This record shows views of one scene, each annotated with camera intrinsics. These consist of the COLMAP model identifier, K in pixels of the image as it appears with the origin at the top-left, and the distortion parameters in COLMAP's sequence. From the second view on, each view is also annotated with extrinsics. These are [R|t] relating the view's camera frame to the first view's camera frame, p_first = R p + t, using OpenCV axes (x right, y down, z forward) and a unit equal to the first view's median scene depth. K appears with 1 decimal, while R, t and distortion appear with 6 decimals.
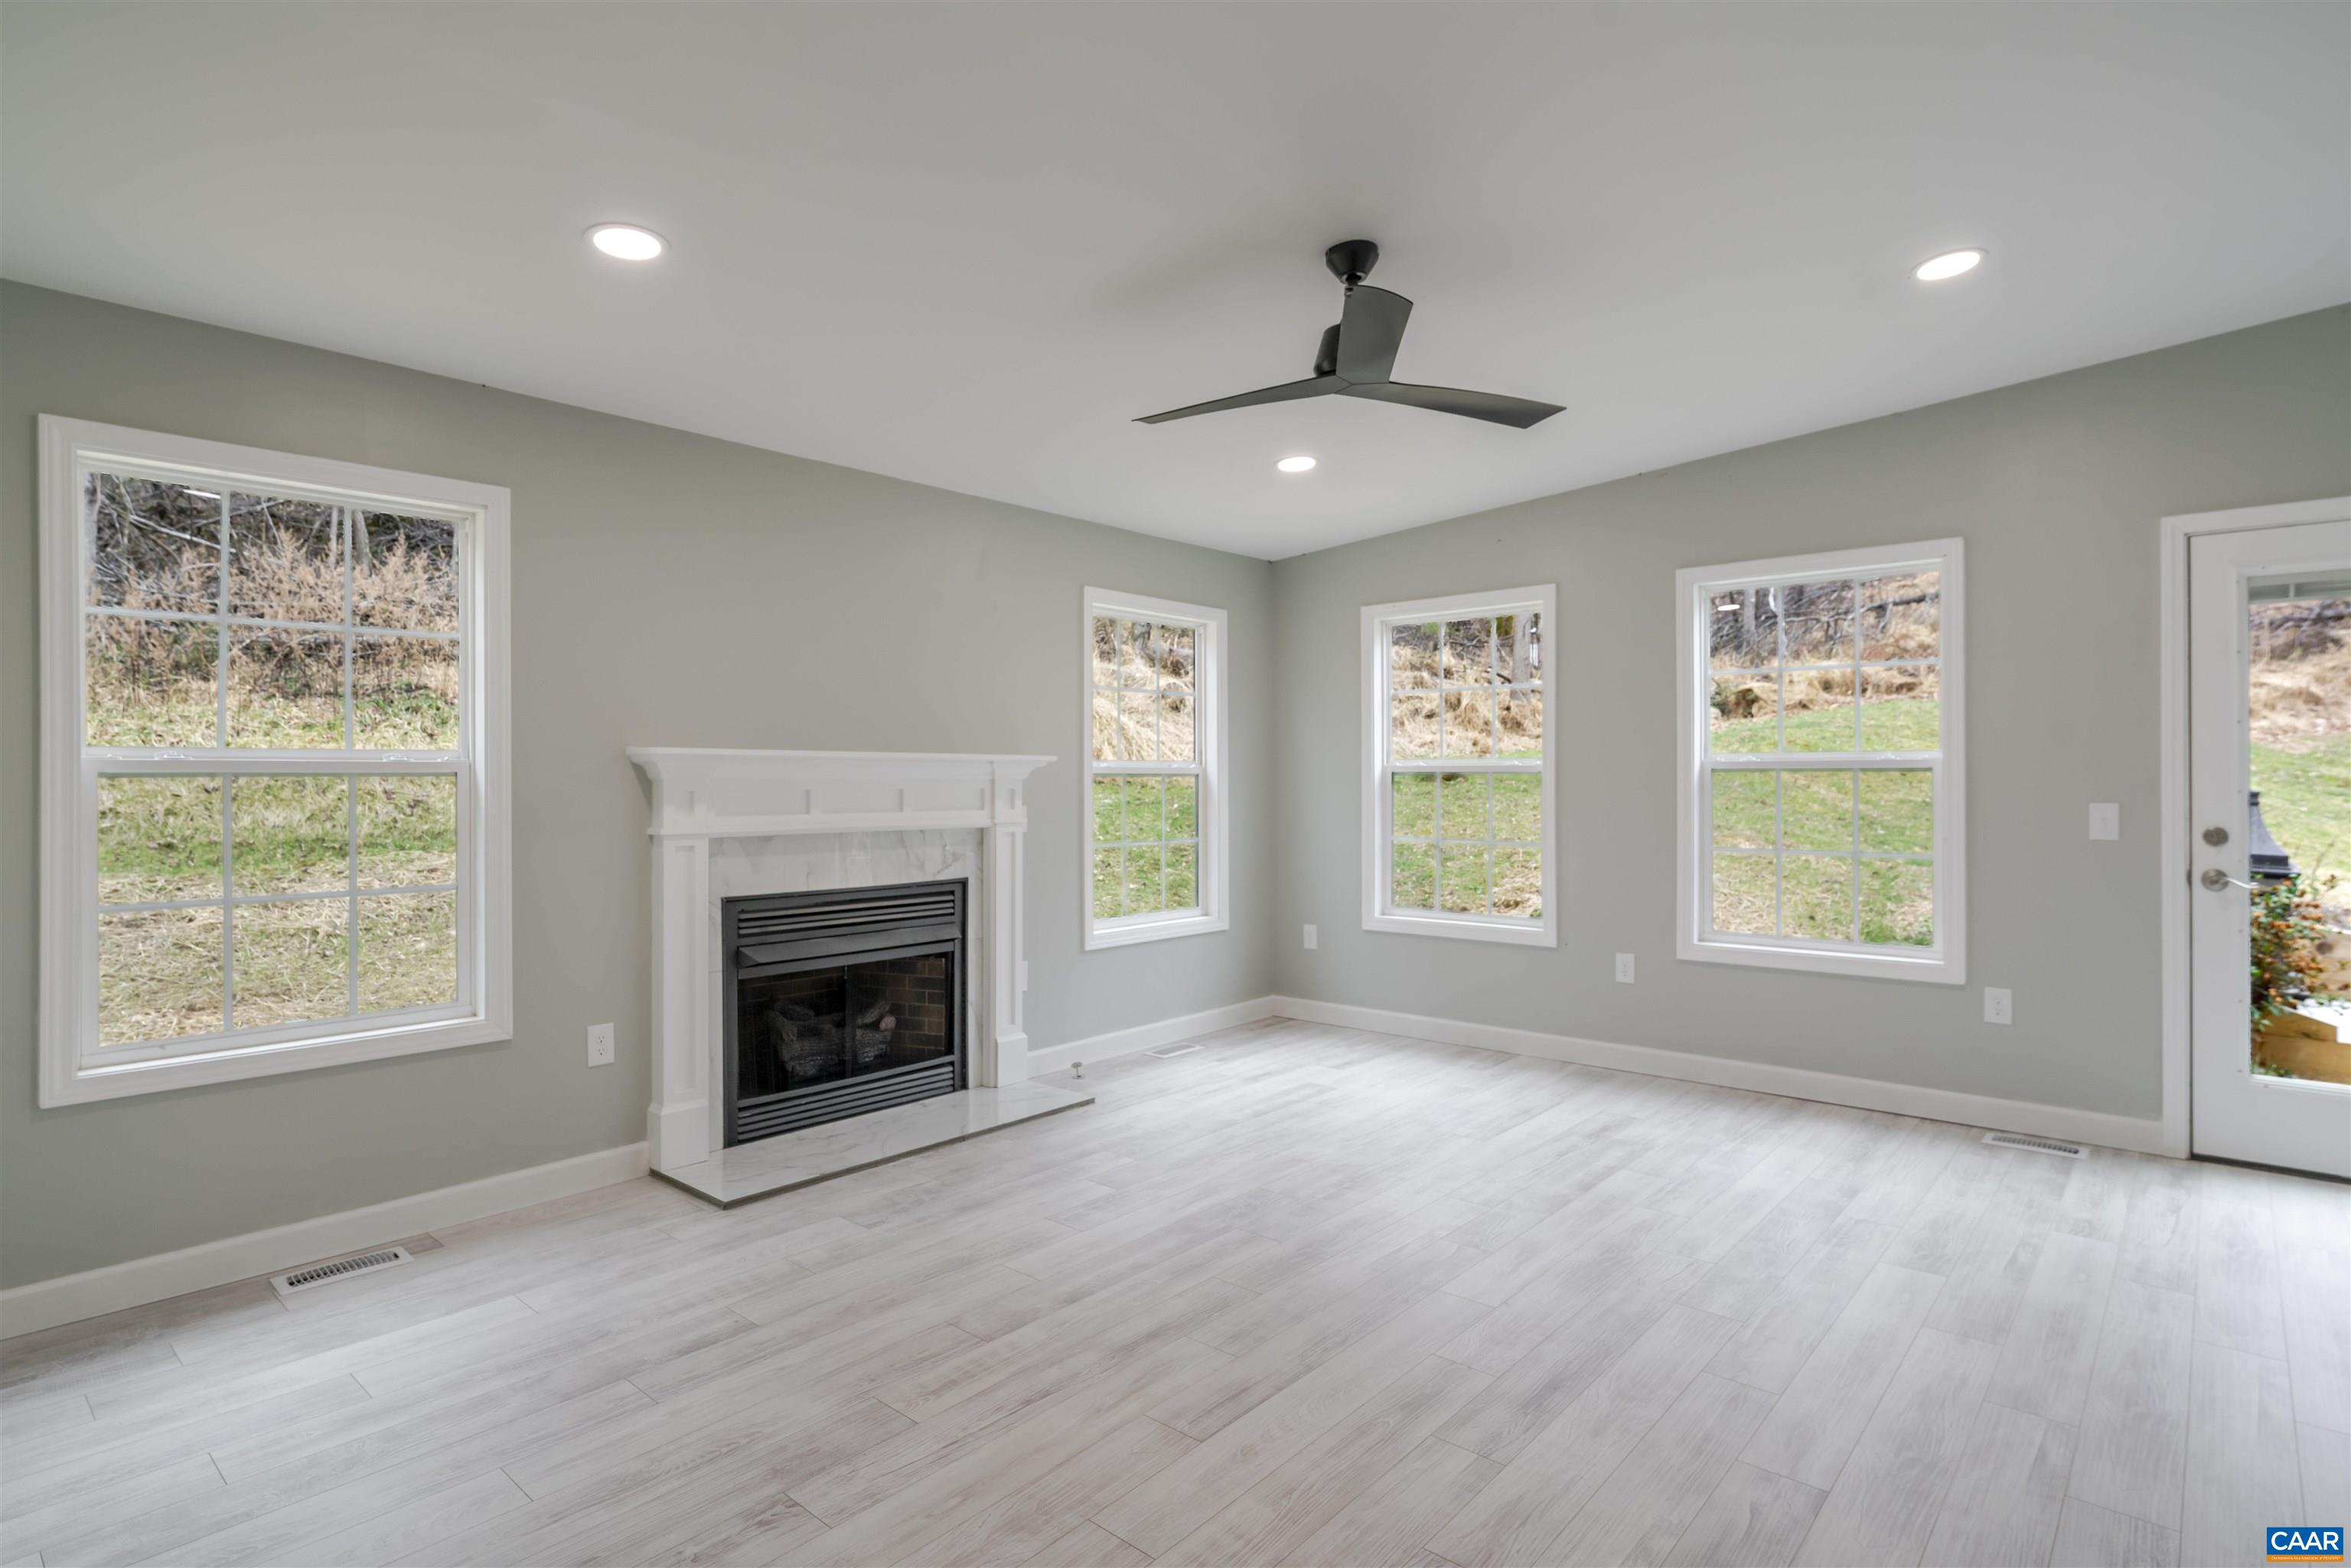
lens RADIAL K [[1192.4, 0, 1167.7], [0, 1192.4, 767.0], [0, 0, 1]] dist [-0.001309, -0.000695]
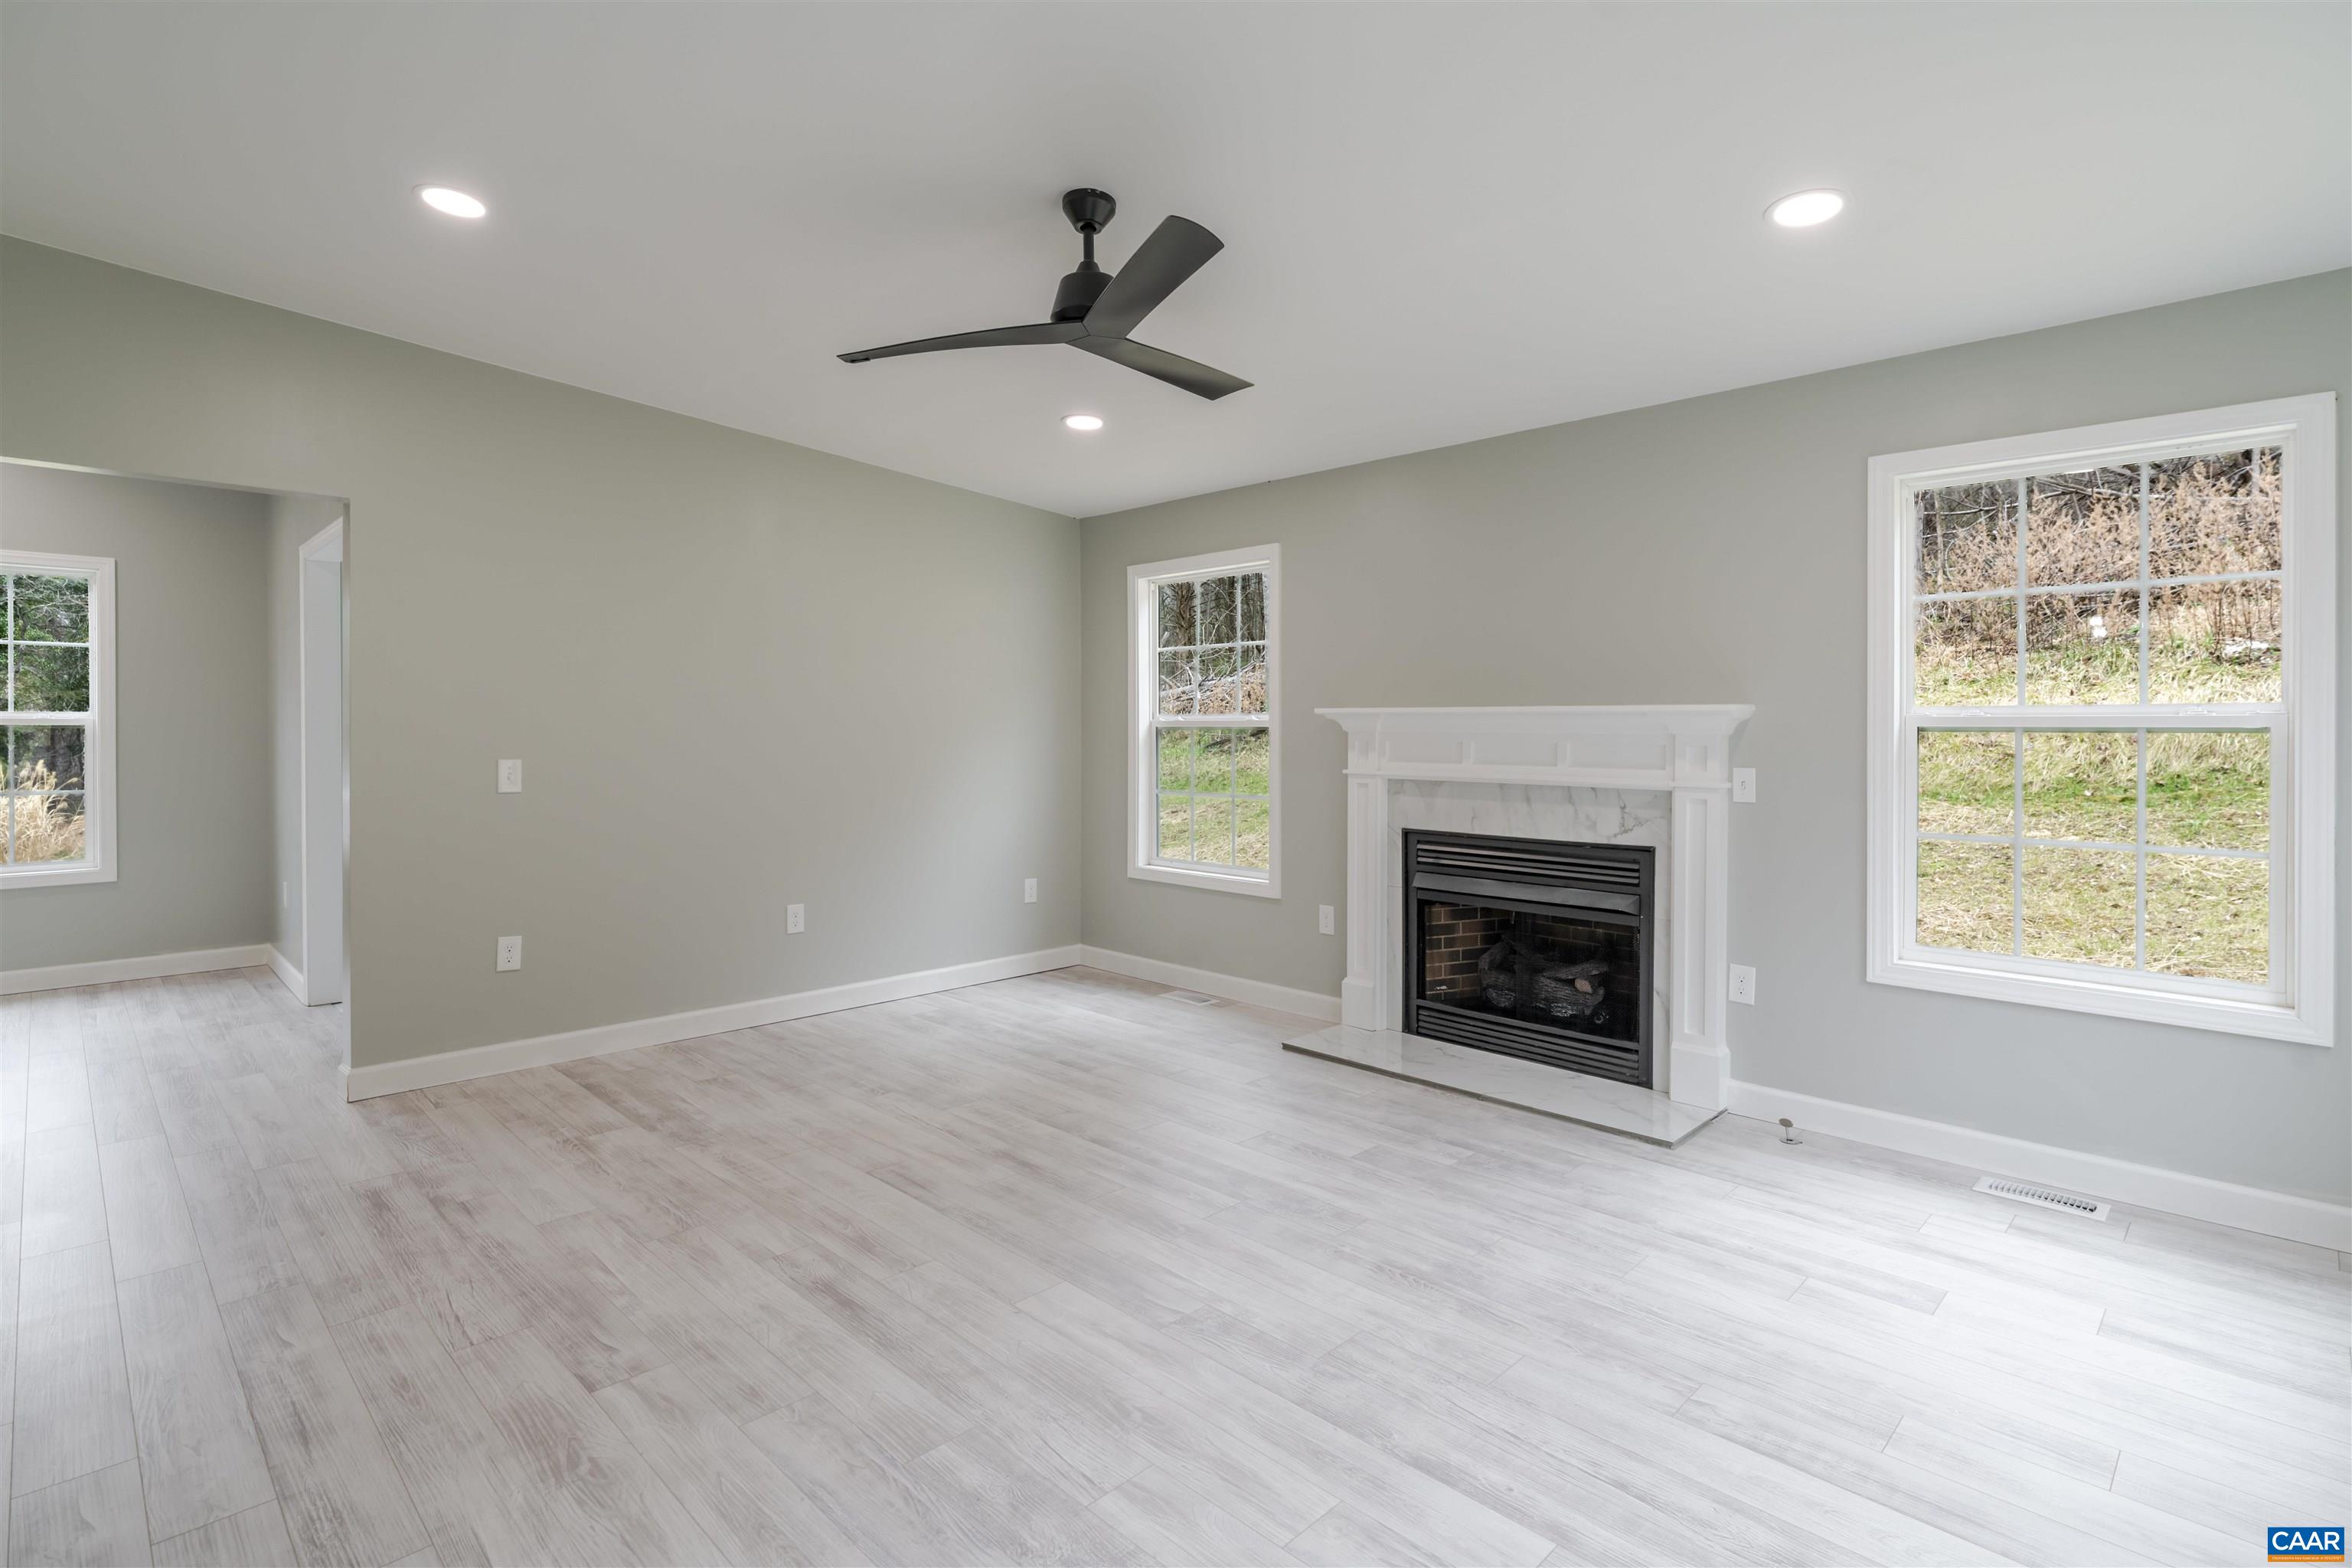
lens RADIAL K [[1143.8, 0, 1176.5], [0, 1143.8, 732.7], [0, 0, 1]] dist [-0.002399, -0.000431]
pose [[-0.061456, 0.005355, -0.998095, 0.844056], [0.006460, 0.999967, 0.004967, 0.003896], [0.998089, -0.006143, -0.061489, 0.868186]]
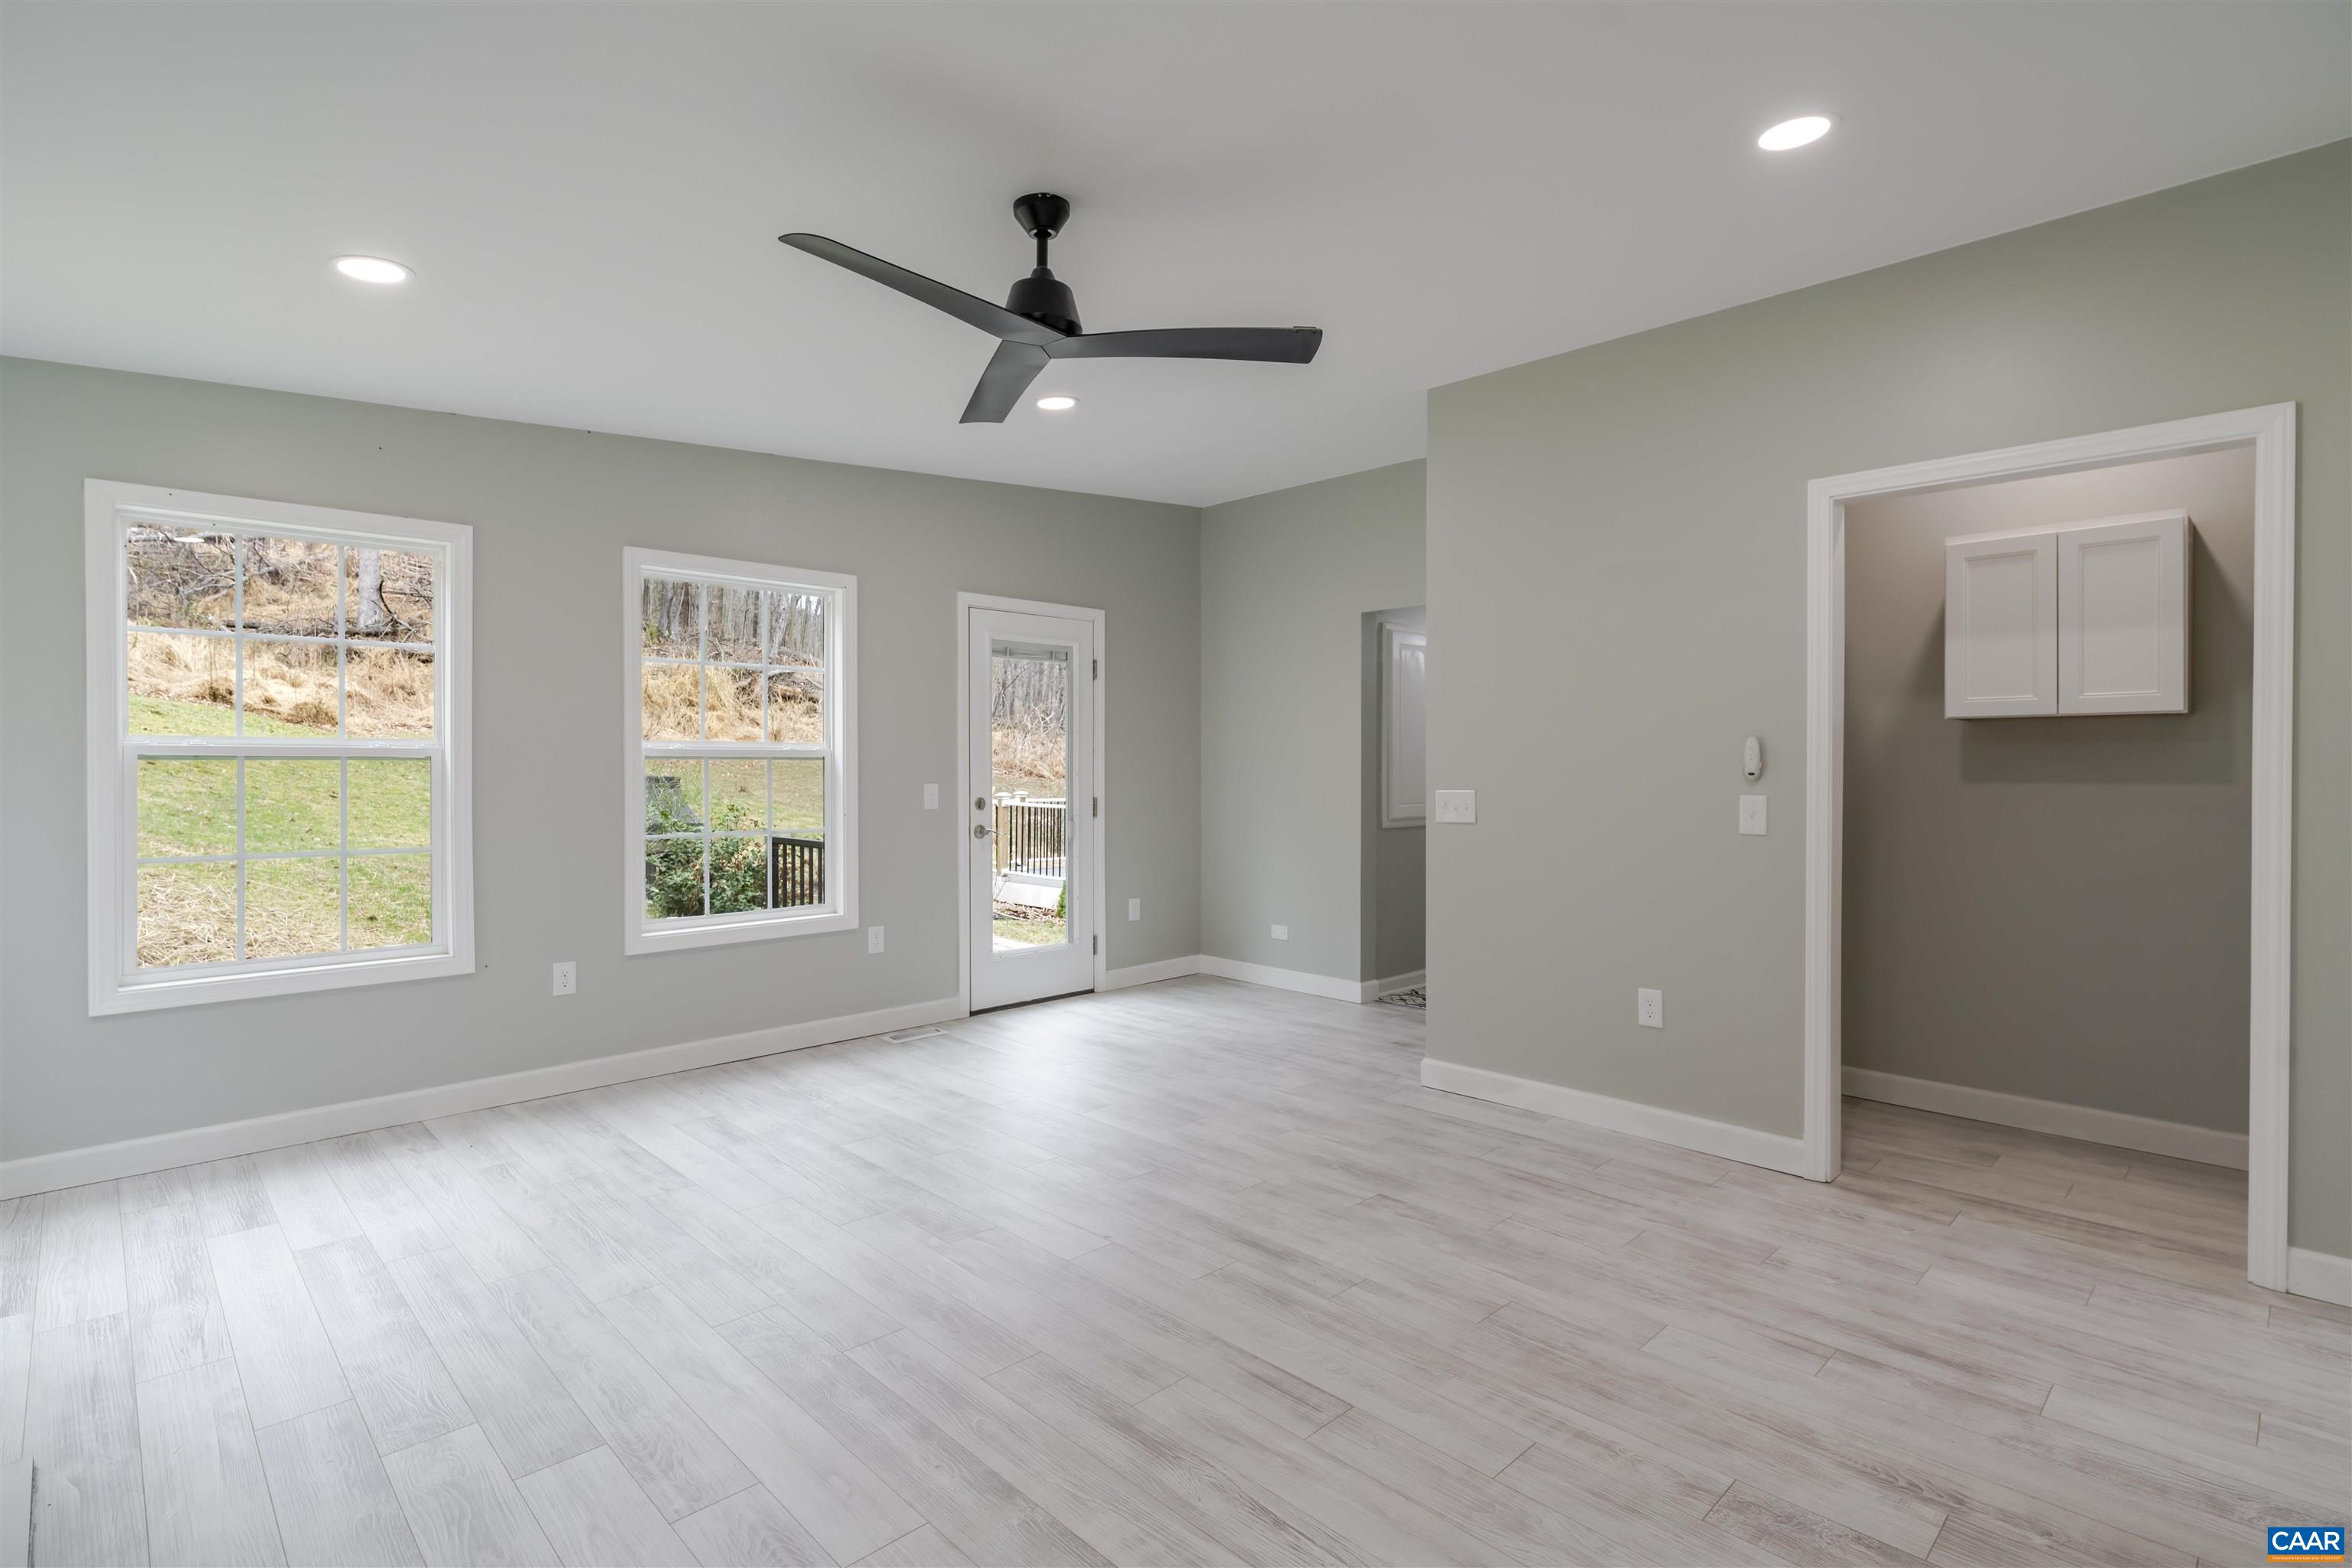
lens RADIAL K [[1109.3, 0, 1185.9], [0, 1109.3, 785.5], [0, 0, 1]] dist [-0.004667, -0.000001]
pose [[0.067312, -0.014470, 0.997627, -0.543791], [-0.008540, 0.999850, 0.015079, 0.009675], [-0.997695, -0.009535, 0.067178, 0.635530]]
